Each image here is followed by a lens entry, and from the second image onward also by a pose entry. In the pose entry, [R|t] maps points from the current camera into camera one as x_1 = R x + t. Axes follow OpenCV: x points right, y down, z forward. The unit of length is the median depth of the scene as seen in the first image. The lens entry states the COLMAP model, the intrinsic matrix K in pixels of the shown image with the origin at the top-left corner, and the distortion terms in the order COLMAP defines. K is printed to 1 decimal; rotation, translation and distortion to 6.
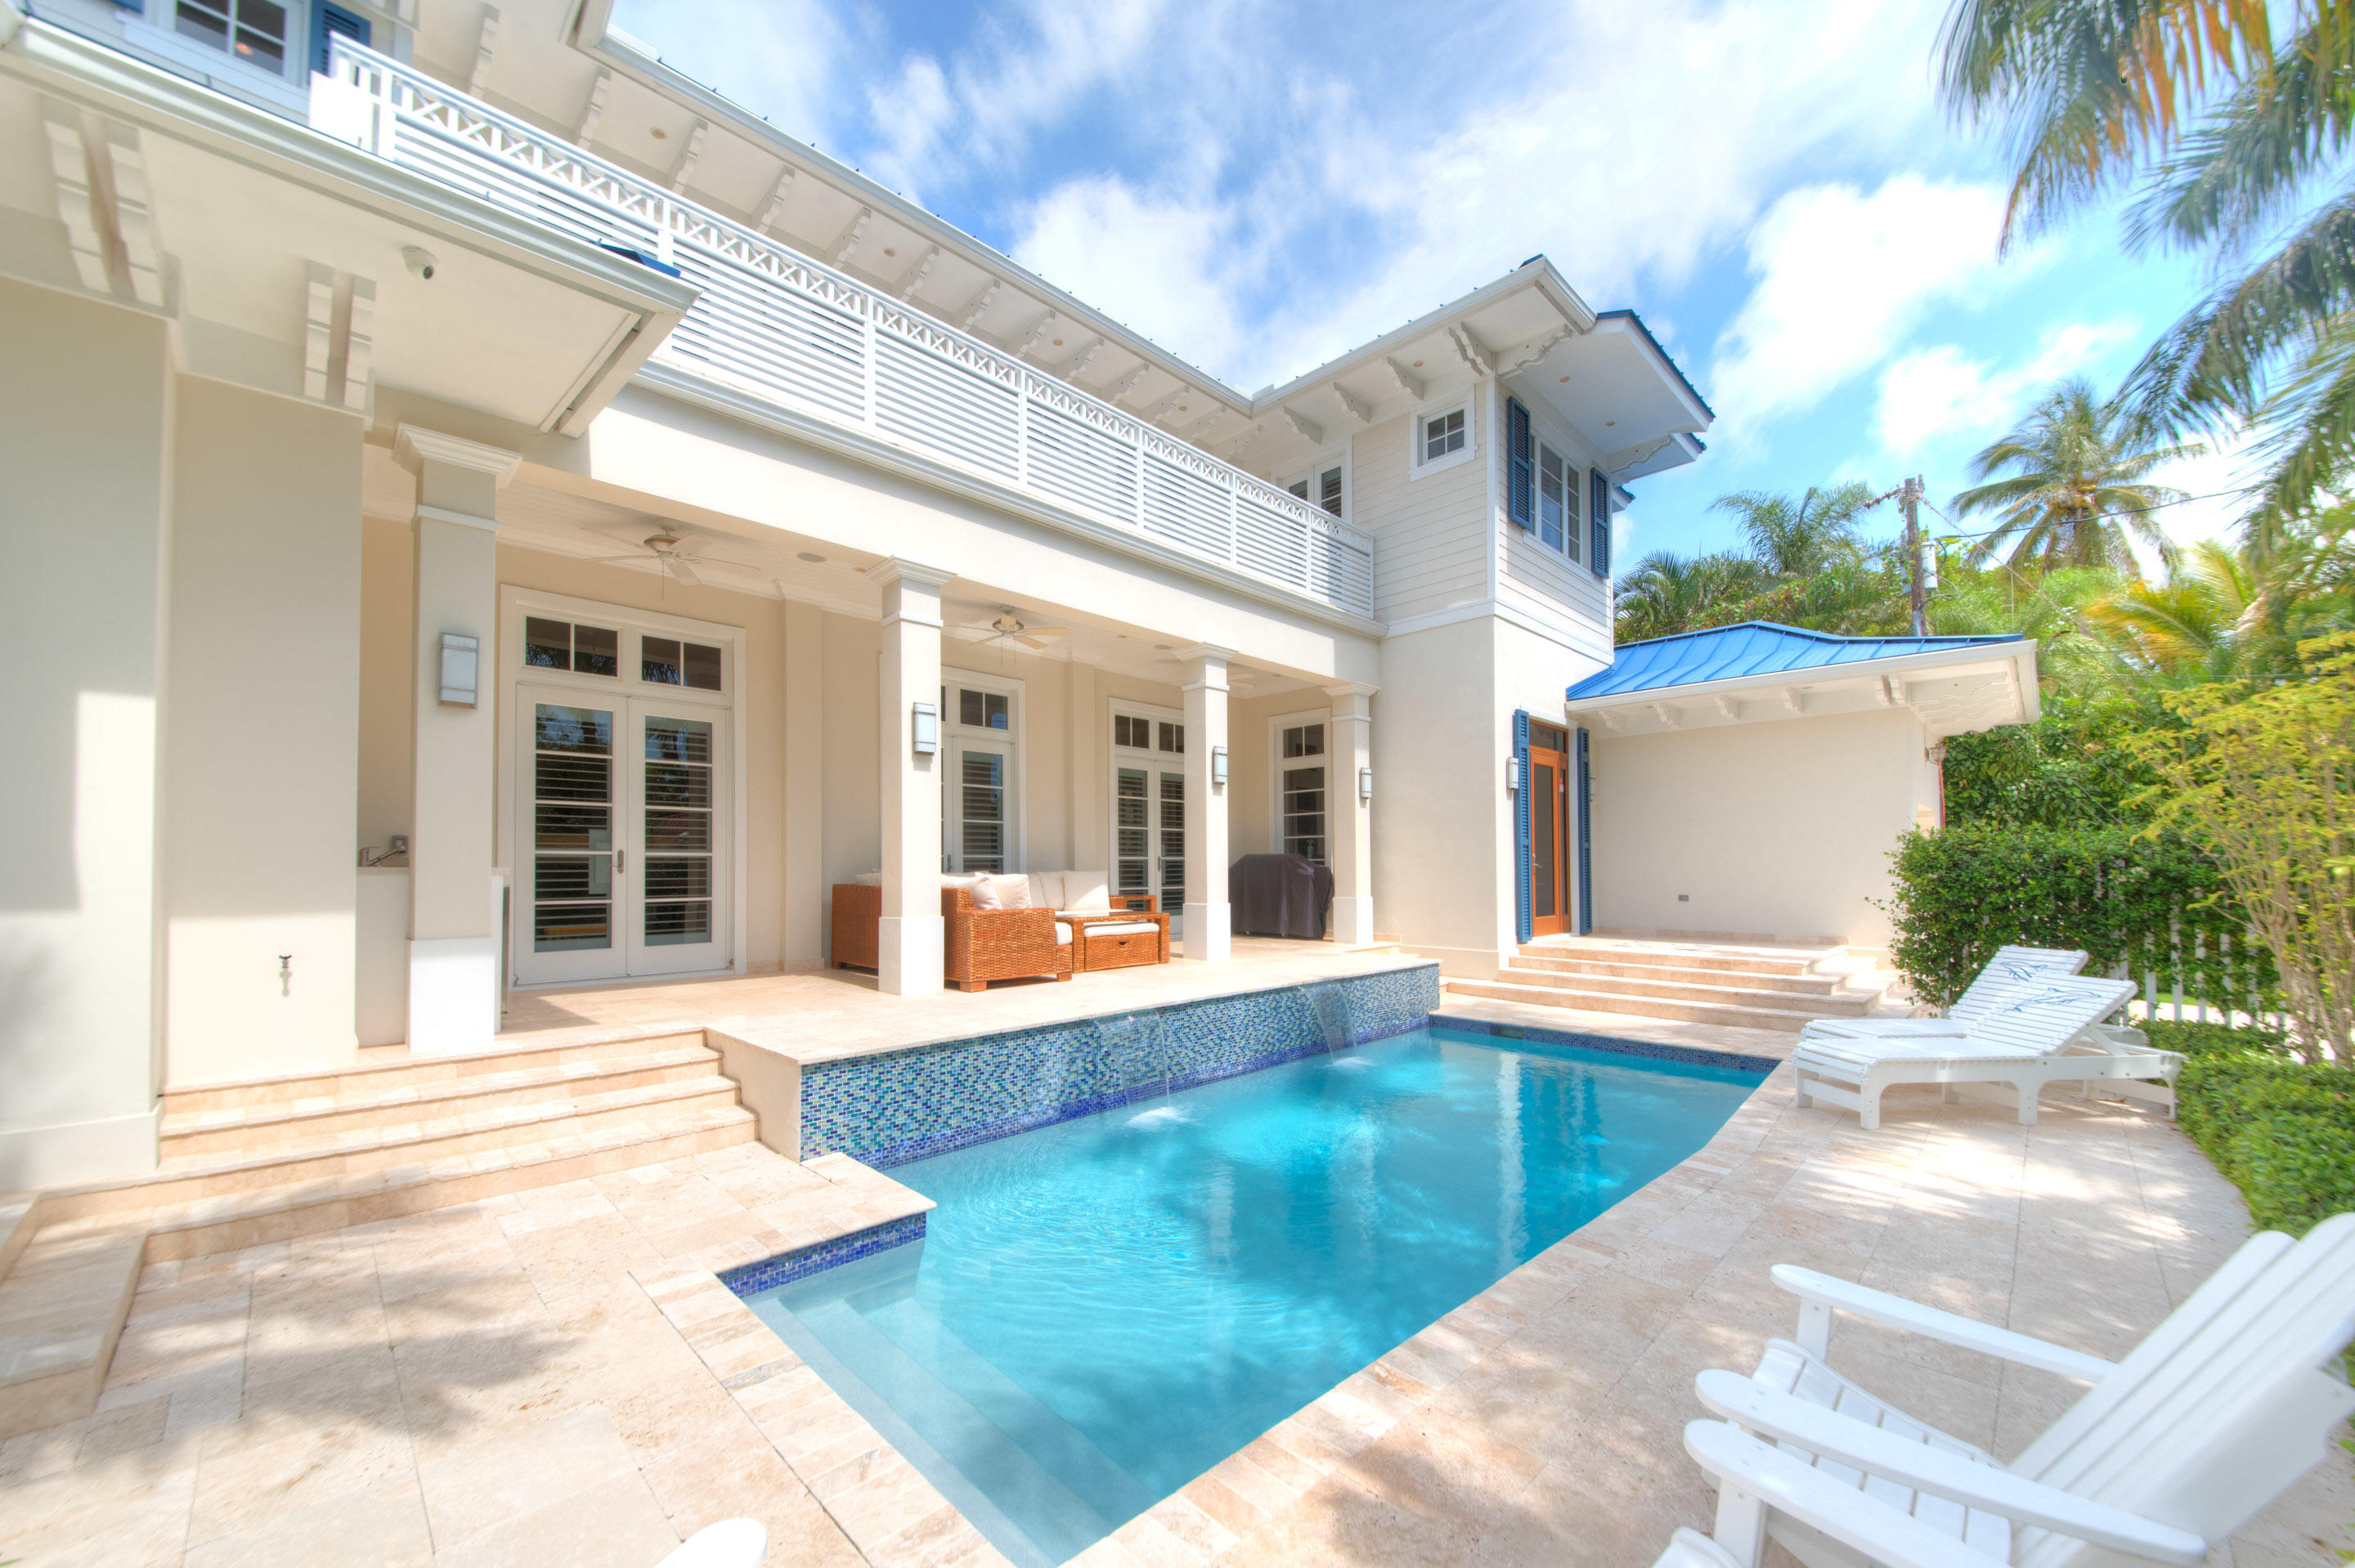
lens RADIAL K [[875.0, 0, 1165.6], [0, 875.0, 862.4], [0, 0, 1]] dist [0.010001, 0.000029]
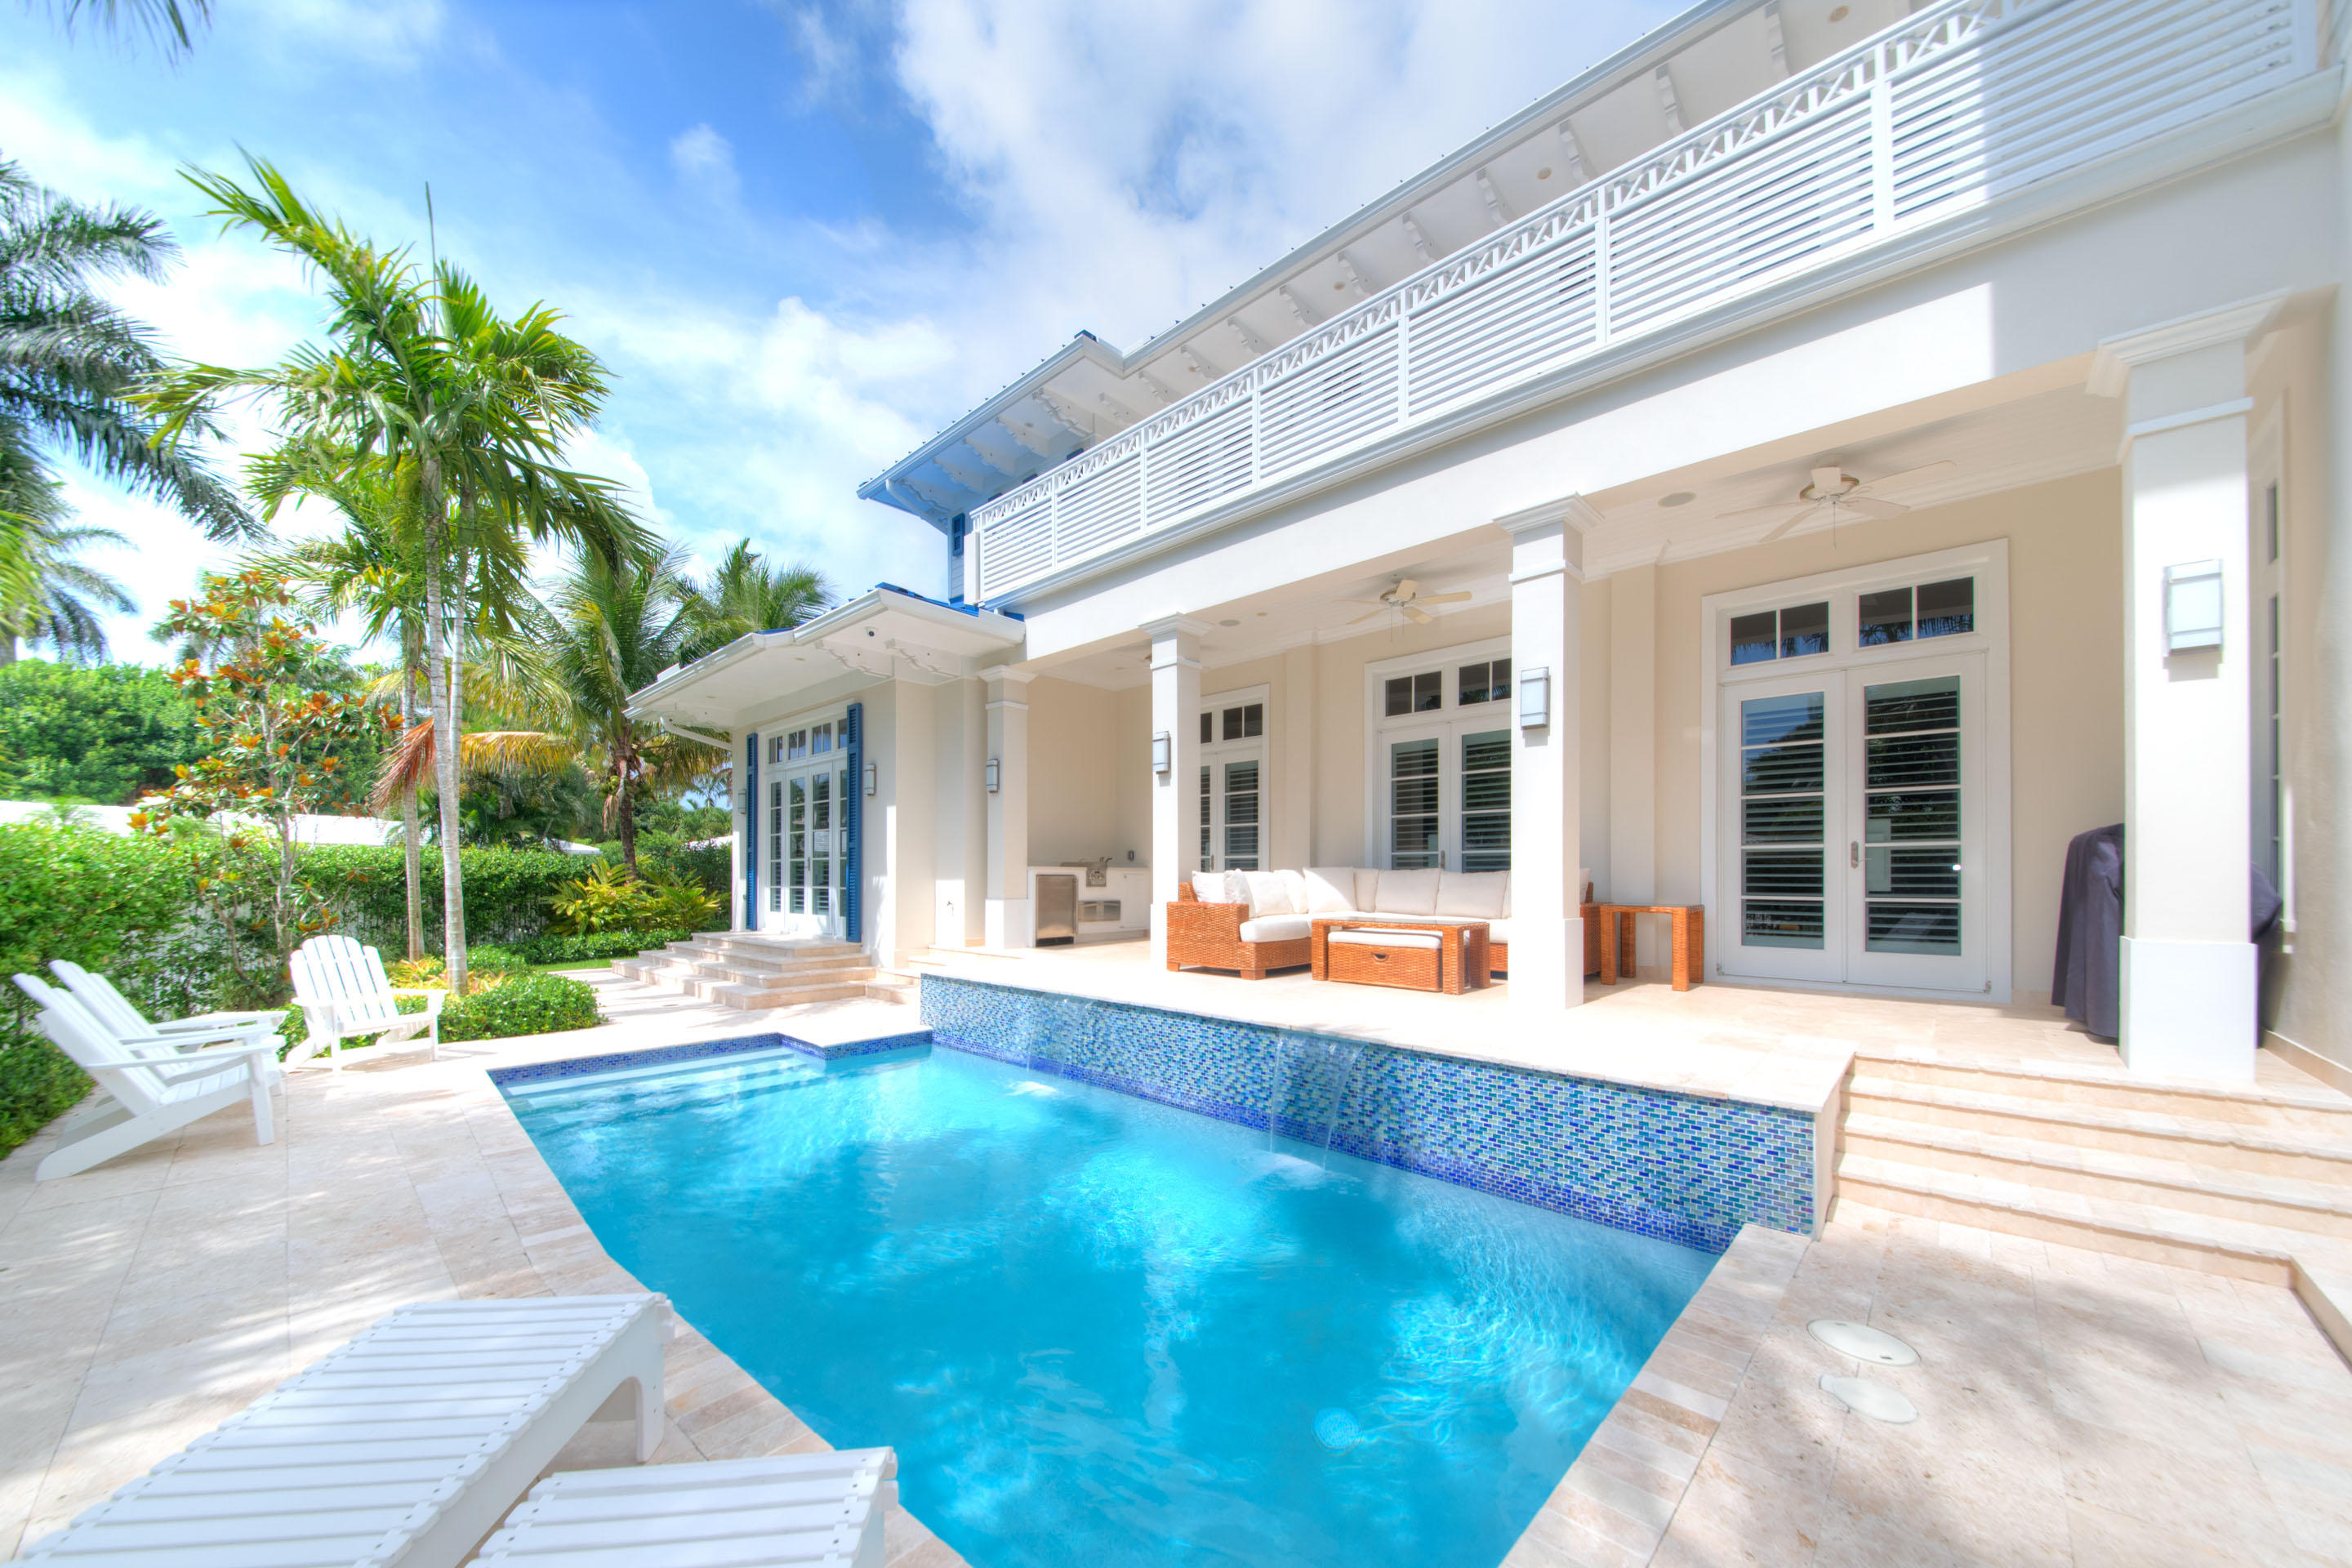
lens RADIAL K [[813.1, 0, 1174.7], [0, 813.1, 872.5], [0, 0, 1]] dist [-0.000217, -0.003415]
pose [[0.038211, 0.001941, -0.999268, 0.819941], [0.010743, 0.999940, 0.002354, 0.013924], [0.999212, -0.010825, 0.038188, 0.918805]]
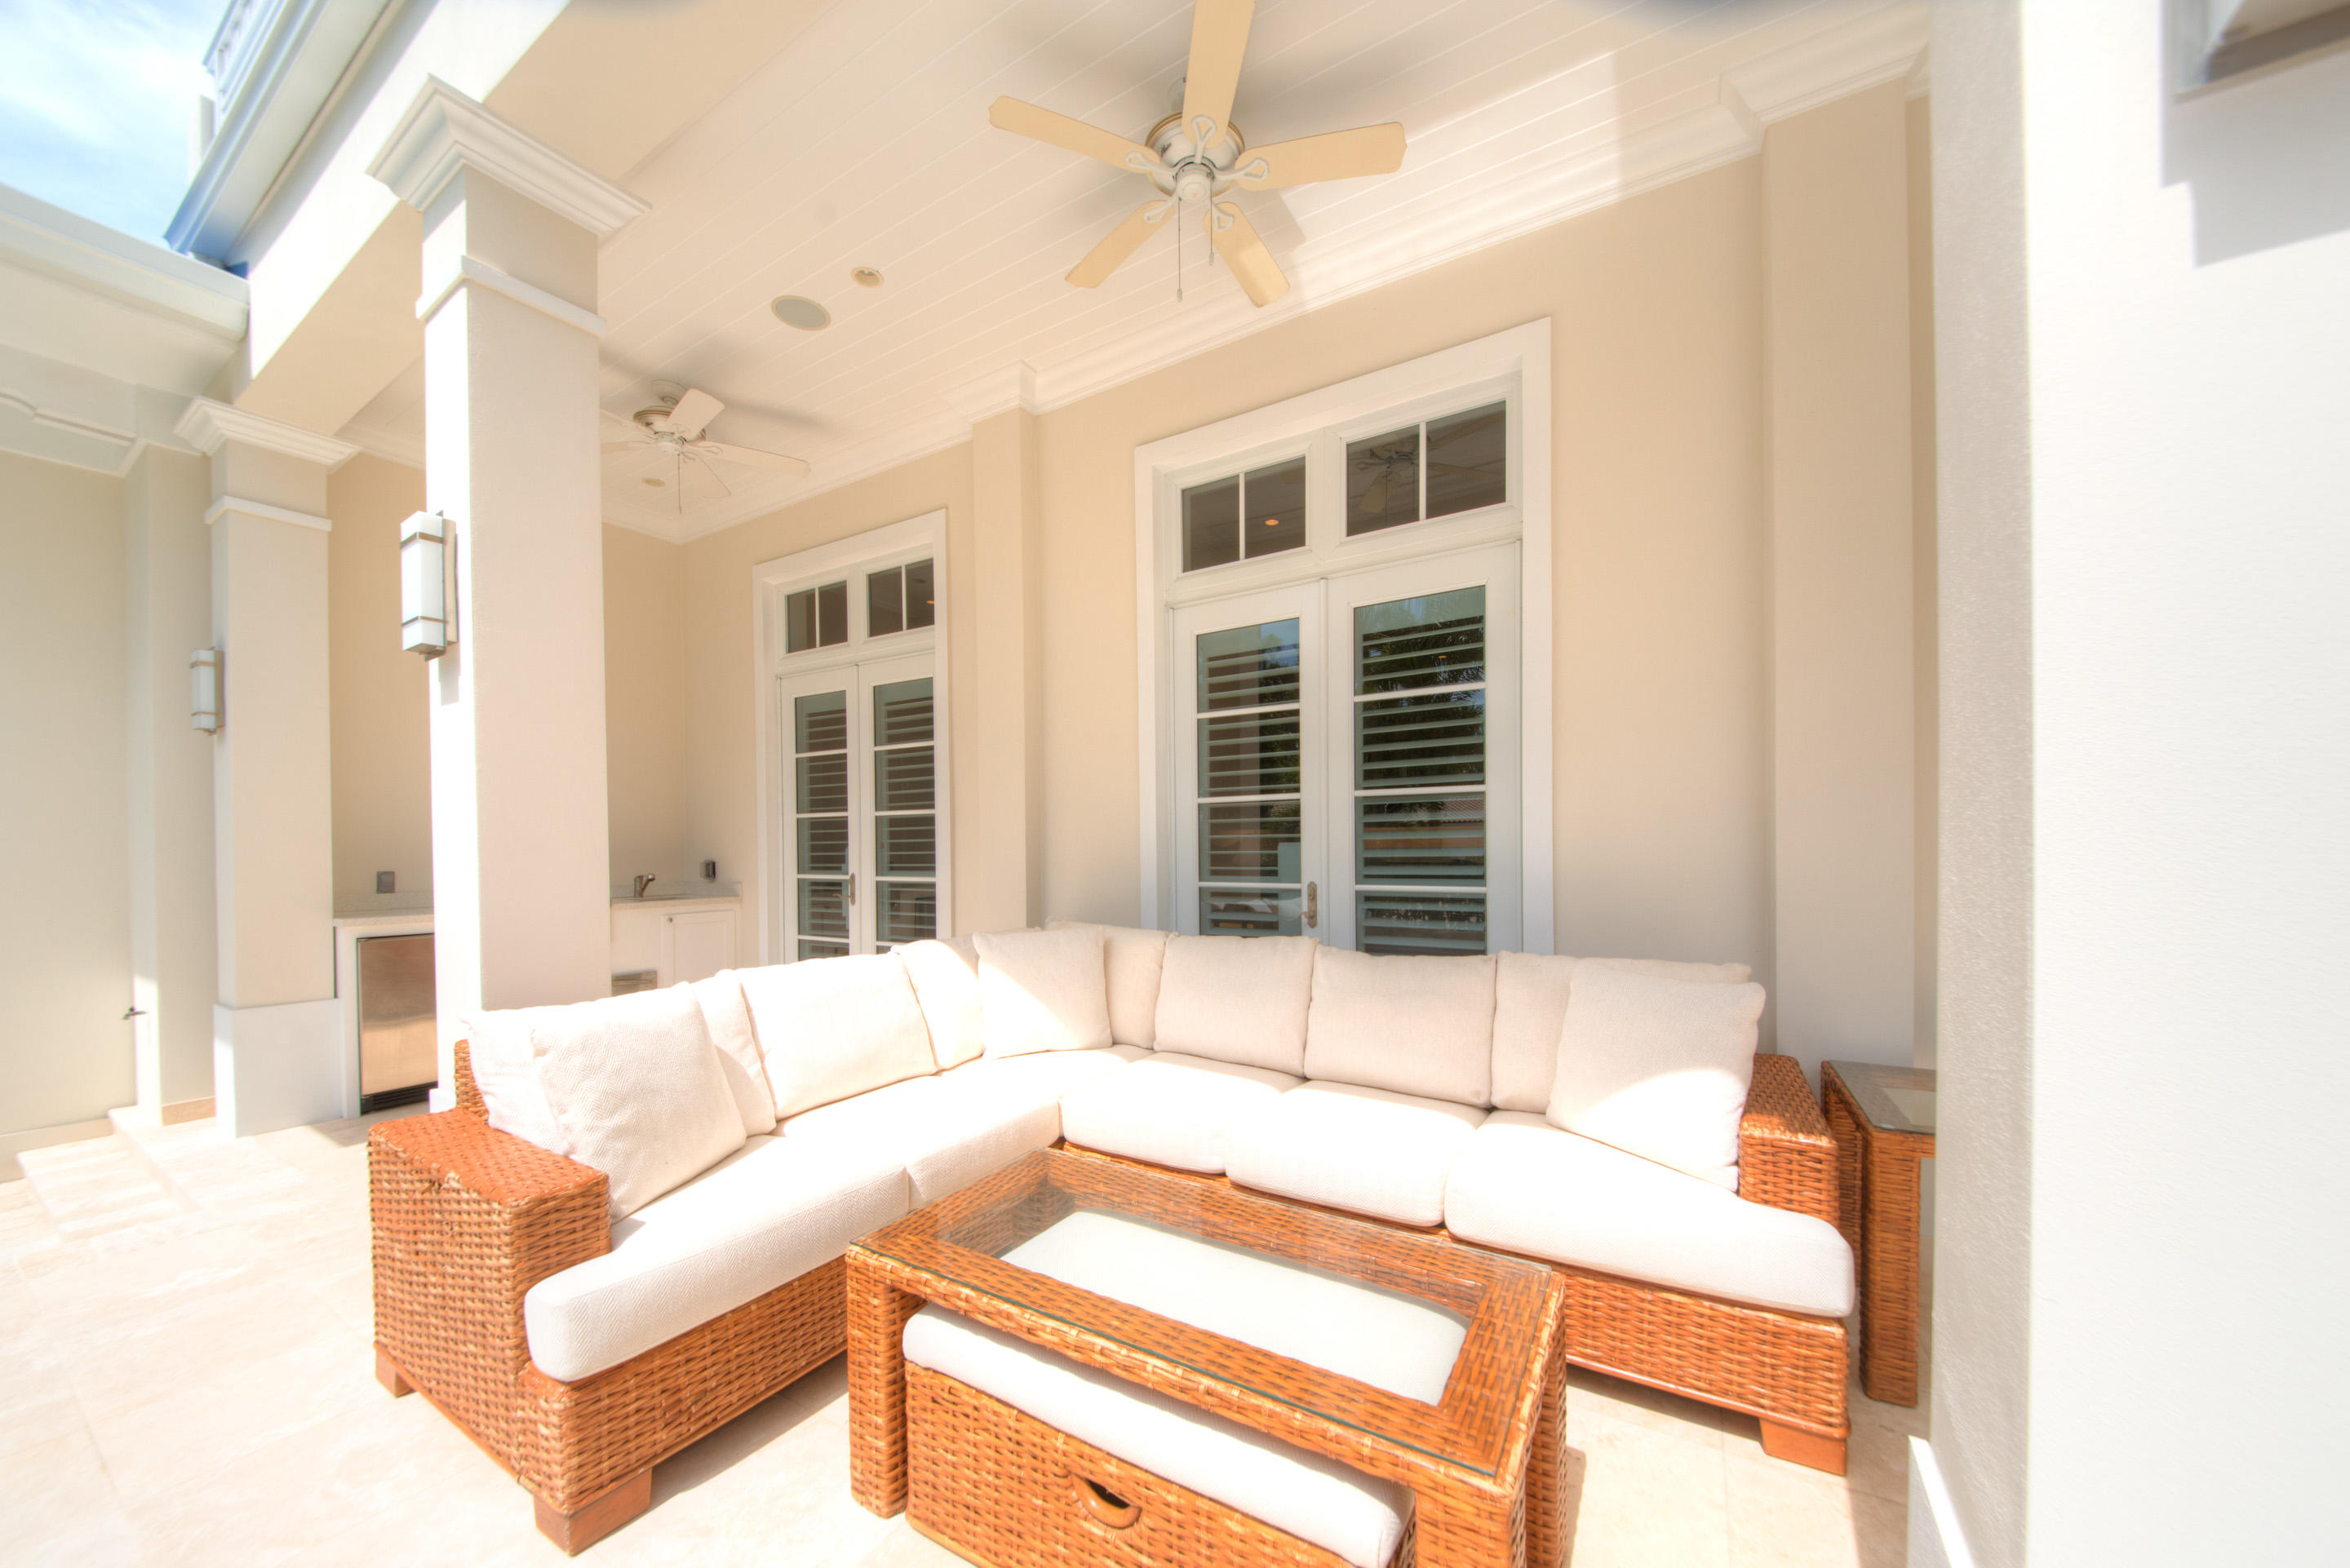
lens RADIAL K [[823.0, 0, 1171.3], [0, 823.0, 848.2], [0, 0, 1]] dist [0.022886, -0.014938]
pose [[0.237110, 0.005060, -0.971470, 0.127642], [0.019887, 0.999752, 0.010061, -0.038796], [0.971279, -0.021705, 0.236951, 1.148324]]
